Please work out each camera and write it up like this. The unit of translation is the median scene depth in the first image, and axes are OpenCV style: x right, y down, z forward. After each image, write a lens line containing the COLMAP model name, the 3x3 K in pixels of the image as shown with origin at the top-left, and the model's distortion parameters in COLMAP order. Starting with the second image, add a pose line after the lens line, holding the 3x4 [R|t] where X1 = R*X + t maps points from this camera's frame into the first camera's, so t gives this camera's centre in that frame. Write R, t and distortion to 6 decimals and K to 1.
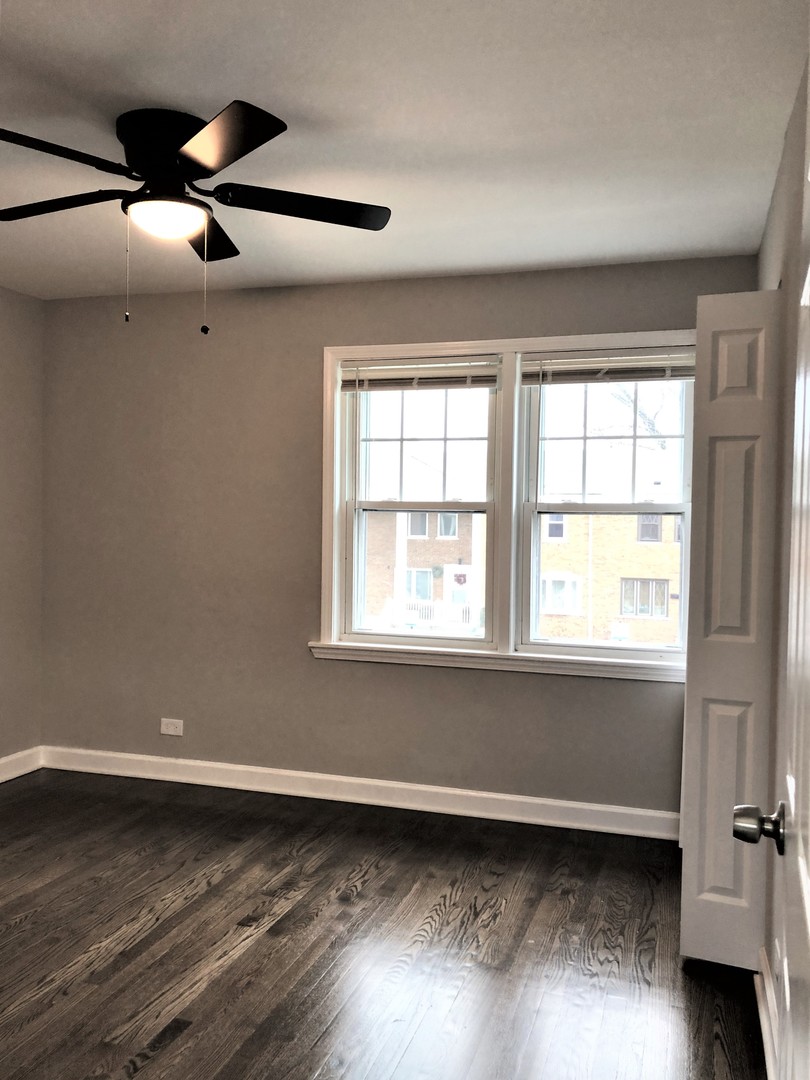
lens RADIAL K [[881.3, 0, 401.6], [0, 881.3, 543.9], [0, 0, 1]] dist [0.035120, -0.025758]
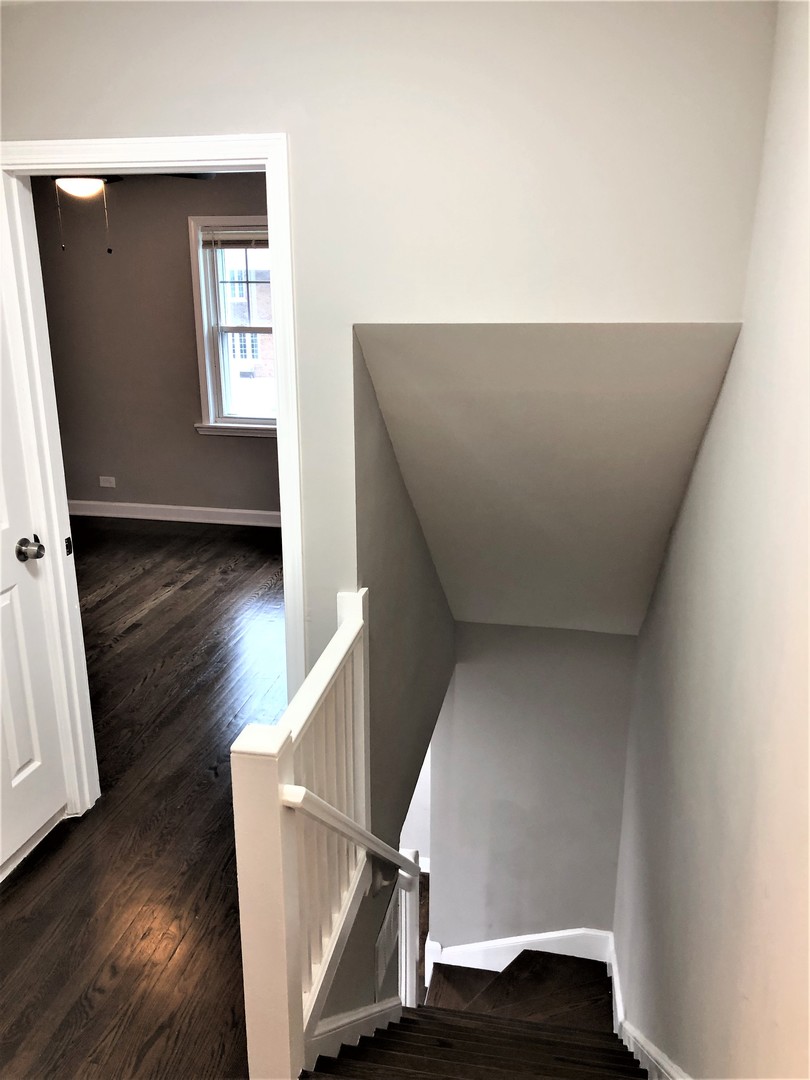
lens RADIAL K [[881.3, 0, 401.9], [0, 881.3, 536.1], [0, 0, 1]] dist [0.035120, -0.025758]
pose [[0.994775, -0.046042, 0.091120, 0.128465], [0.020339, 0.964018, 0.265058, -0.123693], [-0.100045, -0.261820, 0.959917, -0.684739]]
